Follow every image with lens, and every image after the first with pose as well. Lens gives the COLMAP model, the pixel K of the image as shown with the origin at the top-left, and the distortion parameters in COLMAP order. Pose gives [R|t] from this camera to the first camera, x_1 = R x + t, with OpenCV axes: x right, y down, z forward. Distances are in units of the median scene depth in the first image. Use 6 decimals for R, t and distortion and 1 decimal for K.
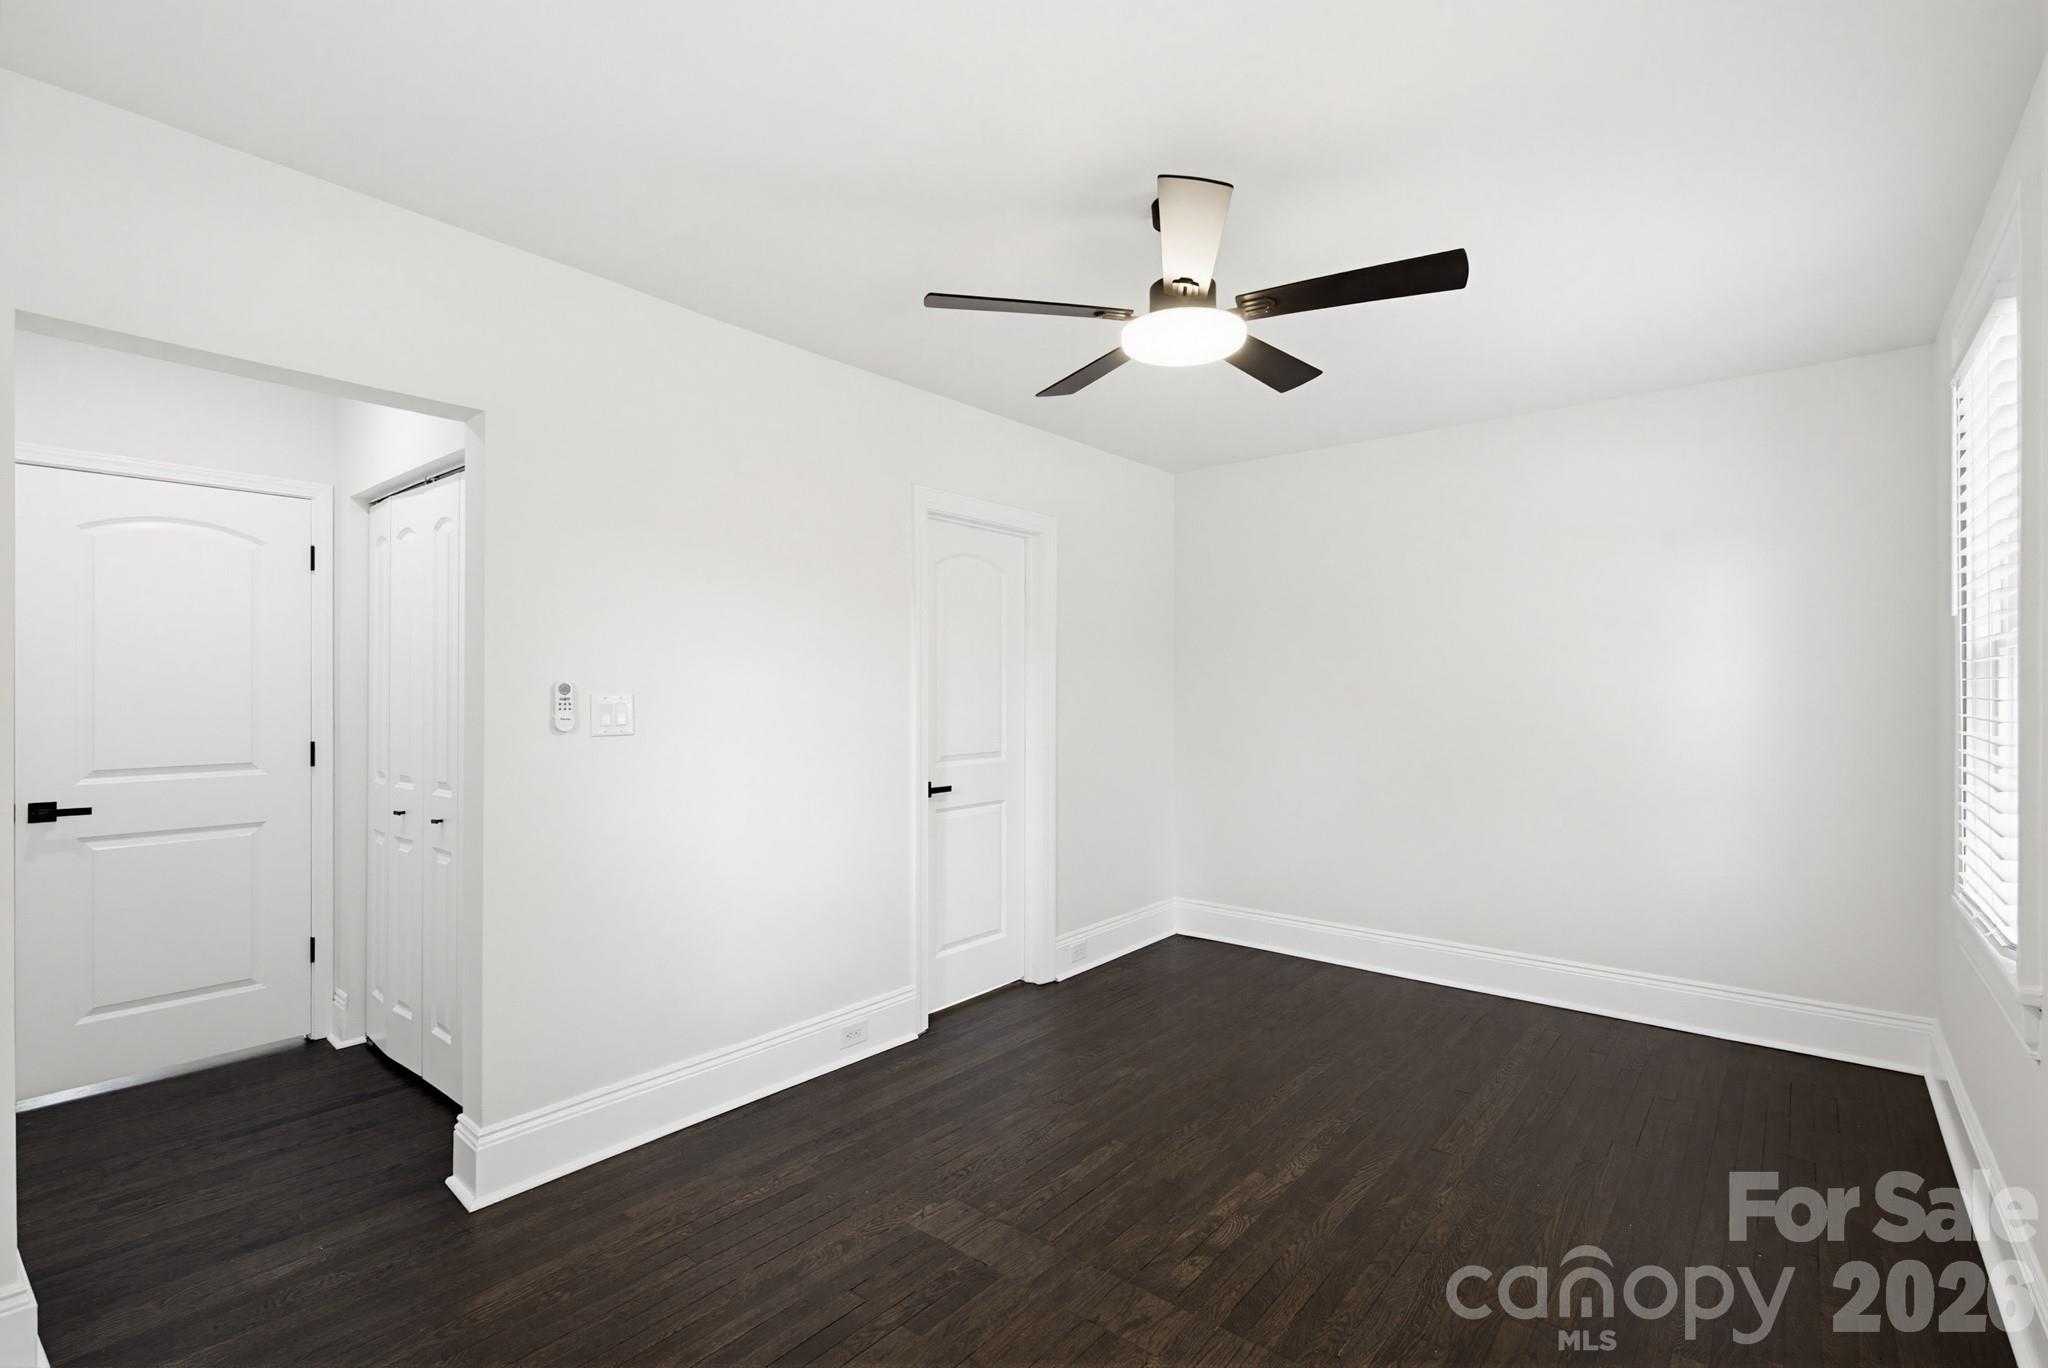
lens RADIAL K [[944.4, 0, 1020.3], [0, 944.4, 686.6], [0, 0, 1]] dist [0.010292, -0.005177]
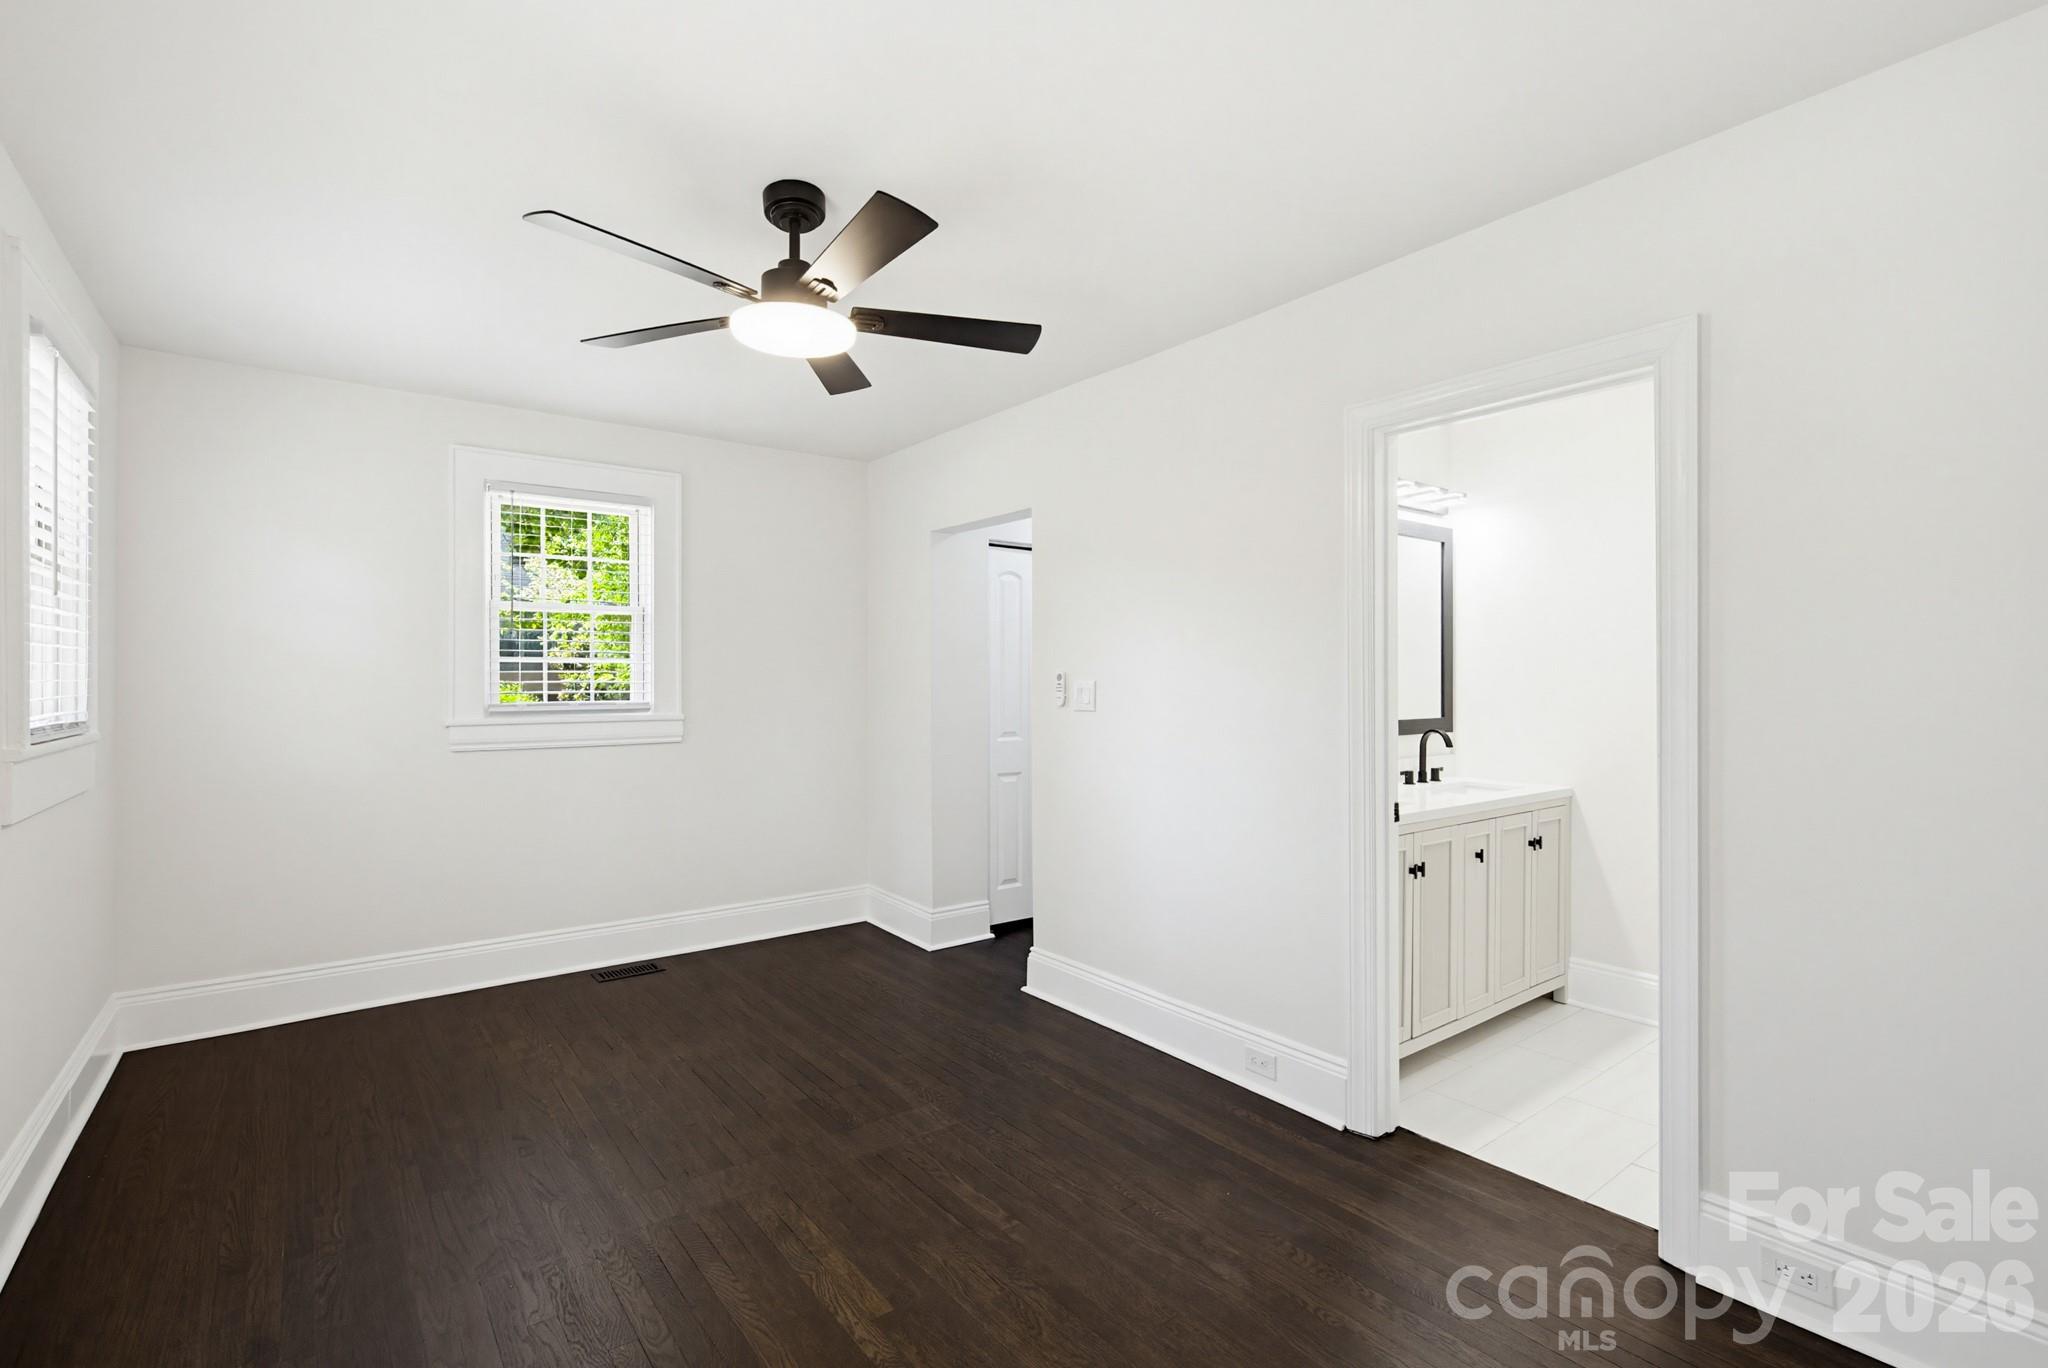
lens RADIAL K [[944.4, 0, 1022.0], [0, 944.4, 684.6], [0, 0, 1]] dist [0.010292, -0.005177]
pose [[-0.232957, -0.003636, -0.972480, 0.897651], [0.001916, 0.999989, -0.004197, 0.018755], [0.972485, -0.002841, -0.232948, 1.199022]]
